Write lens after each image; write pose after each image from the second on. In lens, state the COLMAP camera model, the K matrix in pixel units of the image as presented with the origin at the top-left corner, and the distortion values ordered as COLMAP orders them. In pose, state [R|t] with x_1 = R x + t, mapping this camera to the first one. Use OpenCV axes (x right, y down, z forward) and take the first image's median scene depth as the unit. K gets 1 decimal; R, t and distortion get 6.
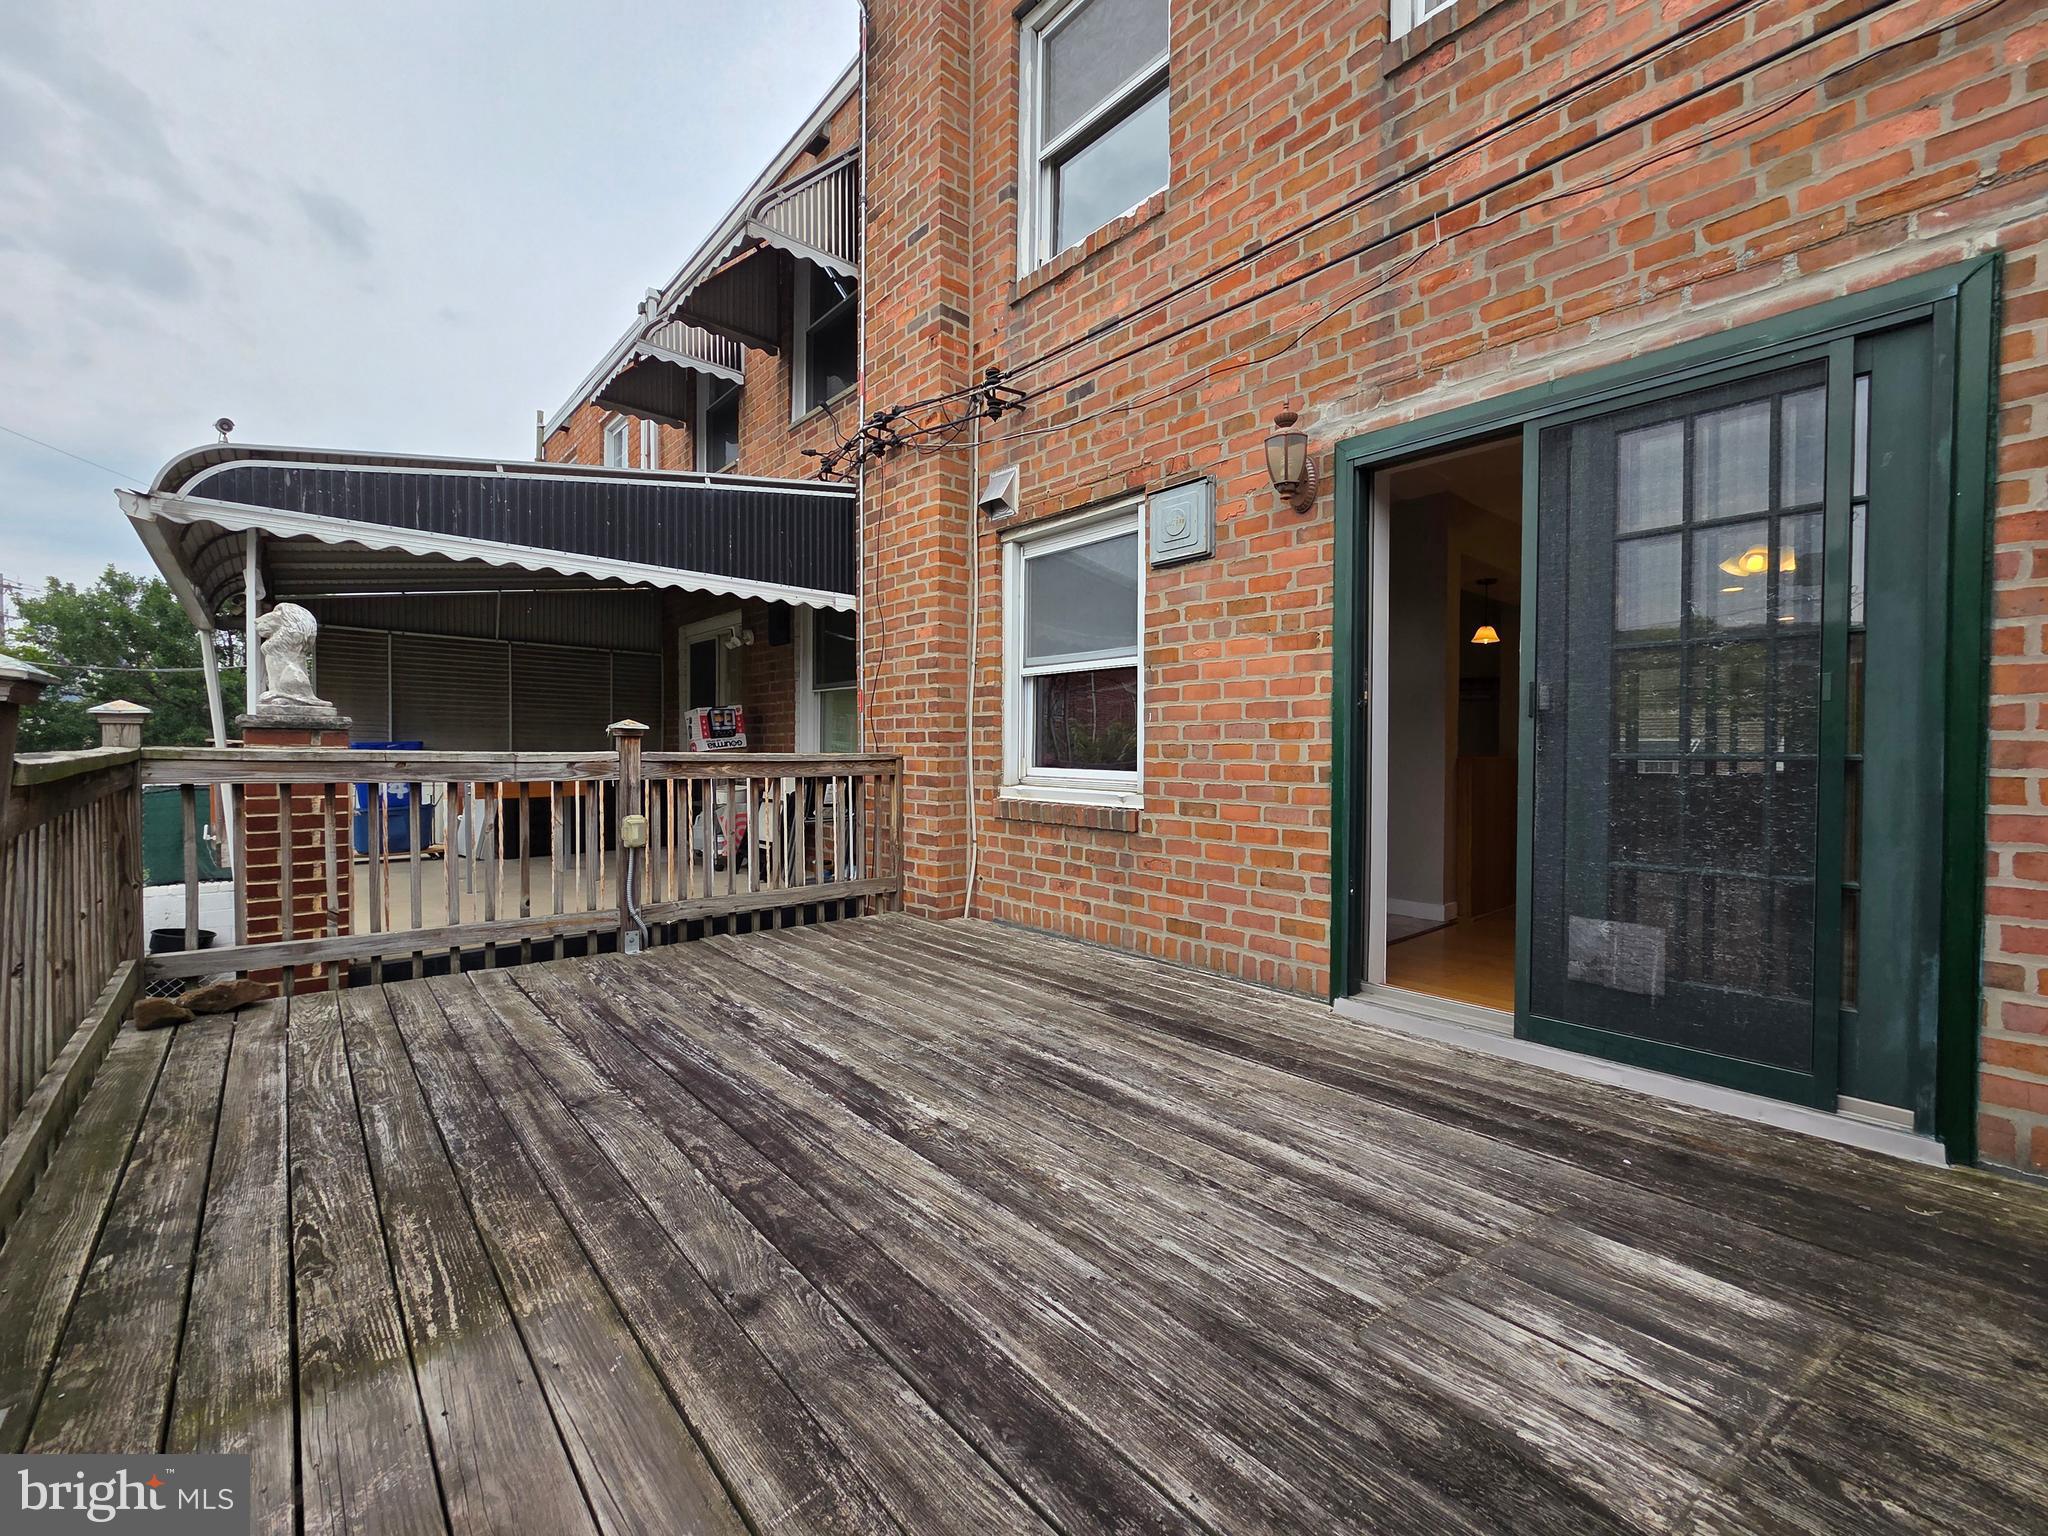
lens RADIAL K [[832.3, 0, 1029.2], [0, 832.3, 762.5], [0, 0, 1]] dist [0.004459, -0.001684]
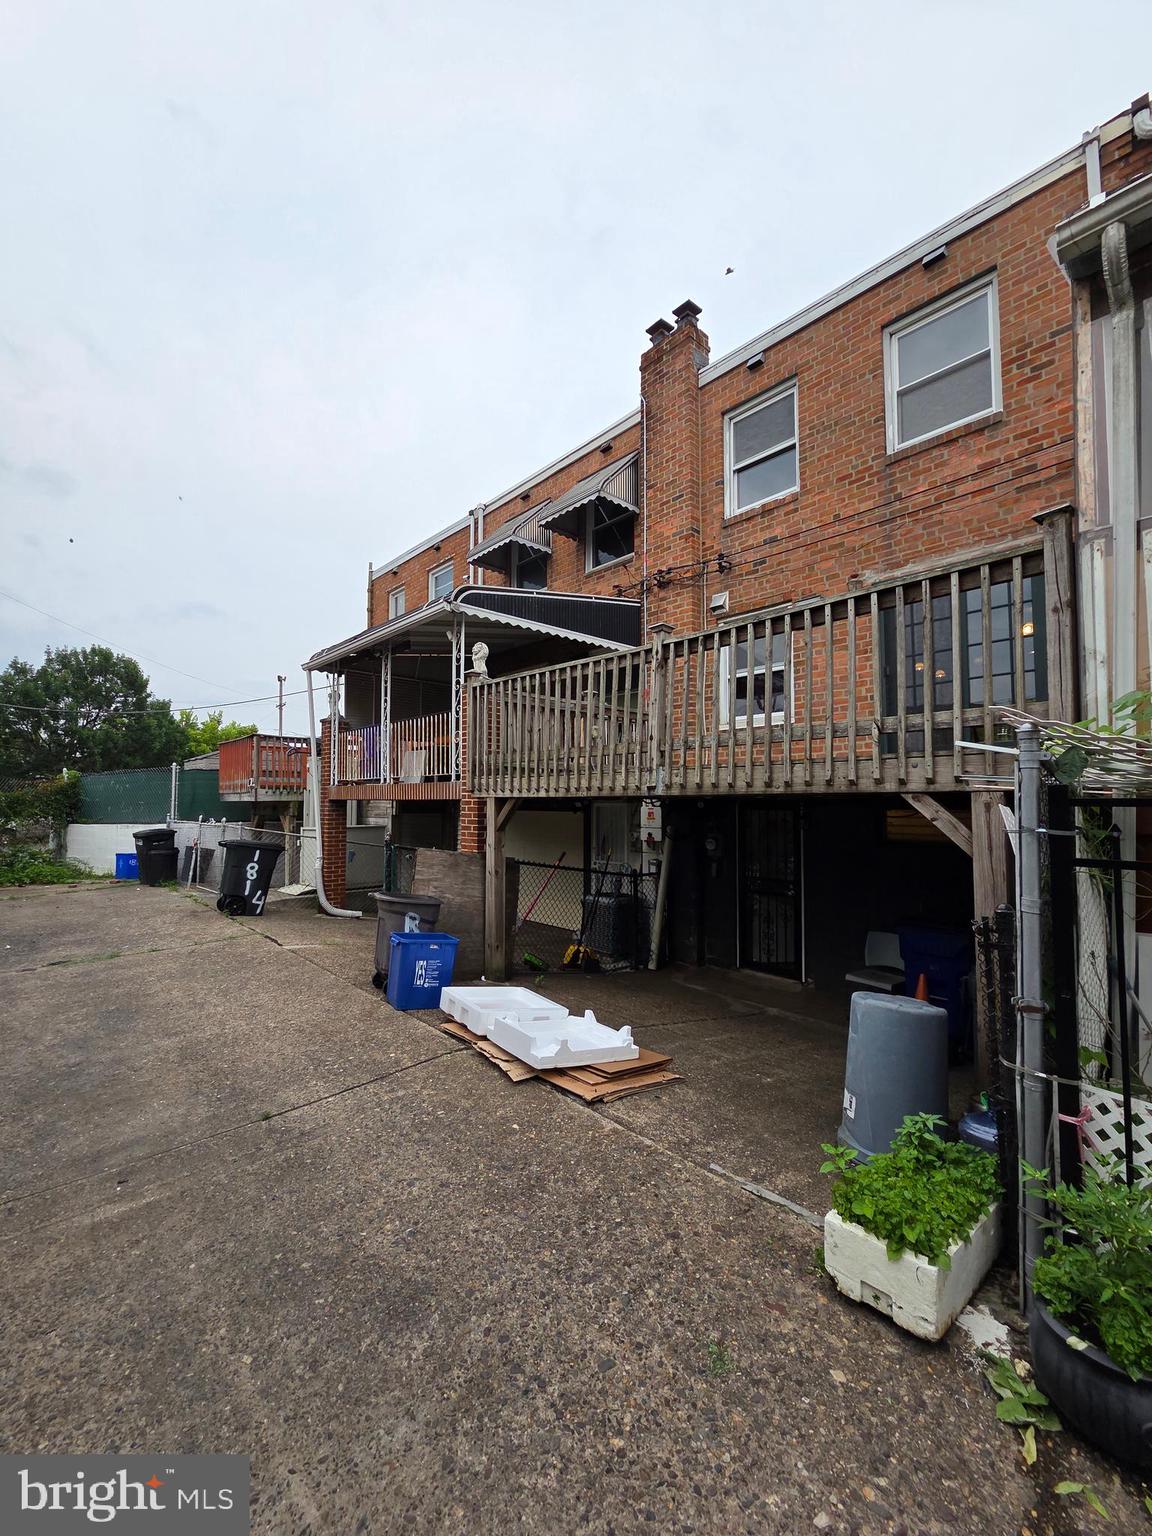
lens RADIAL K [[624.3, 0, 572.9], [0, 624.3, 775.1], [0, 0, 1]] dist [0.004459, -0.001684]
pose [[0.999698, -0.006887, 0.023608, -0.565931], [0.008296, 0.998158, -0.060098, 0.313817], [-0.023151, 0.060275, 0.997913, -0.861403]]
